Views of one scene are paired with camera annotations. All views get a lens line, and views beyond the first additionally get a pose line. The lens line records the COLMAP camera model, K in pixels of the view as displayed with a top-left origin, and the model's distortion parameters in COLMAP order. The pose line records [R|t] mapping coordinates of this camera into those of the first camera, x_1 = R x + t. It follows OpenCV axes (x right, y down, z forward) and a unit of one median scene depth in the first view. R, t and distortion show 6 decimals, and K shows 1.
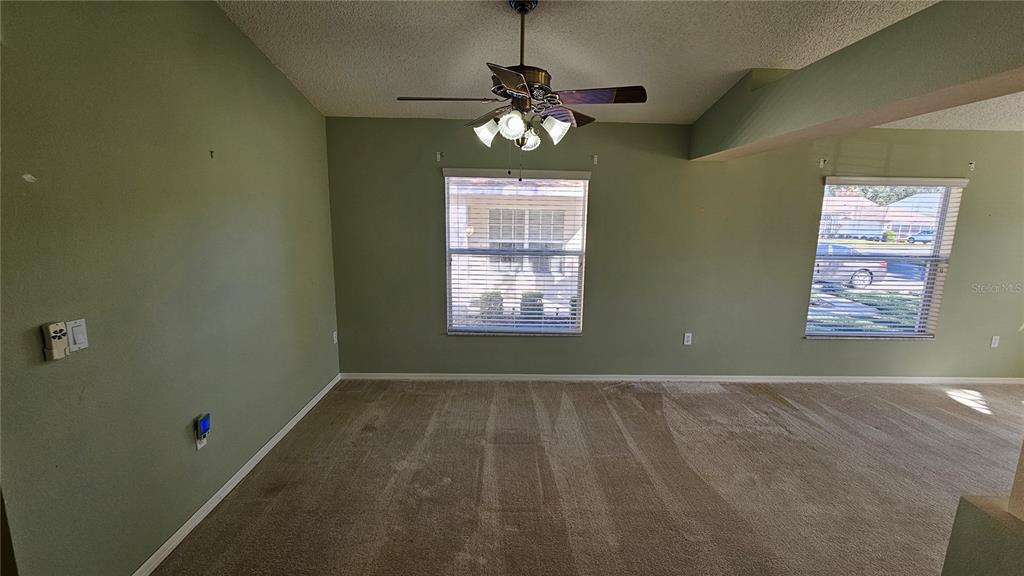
lens RADIAL K [[424.6, 0, 516.9], [0, 424.6, 282.6], [0, 0, 1]] dist [-0.001515, 0.000125]
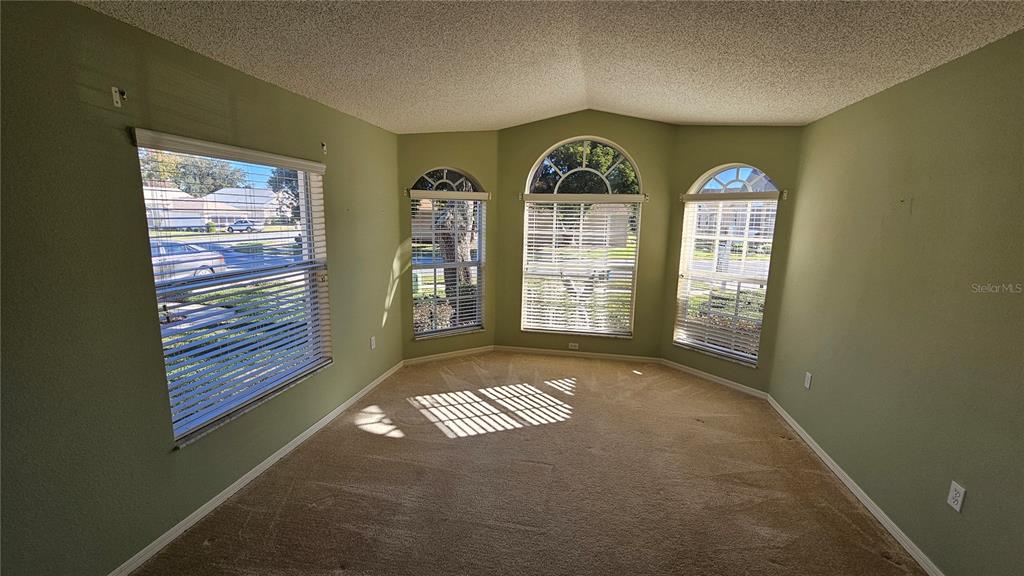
lens RADIAL K [[424.6, 0, 502.1], [0, 424.6, 292.9], [0, 0, 1]] dist [-0.001515, 0.000125]
pose [[0.253397, -0.173730, 0.951634, 0.329489], [0.131950, 0.980754, 0.143911, -0.073693], [-0.958321, 0.089102, 0.271444, 0.466991]]
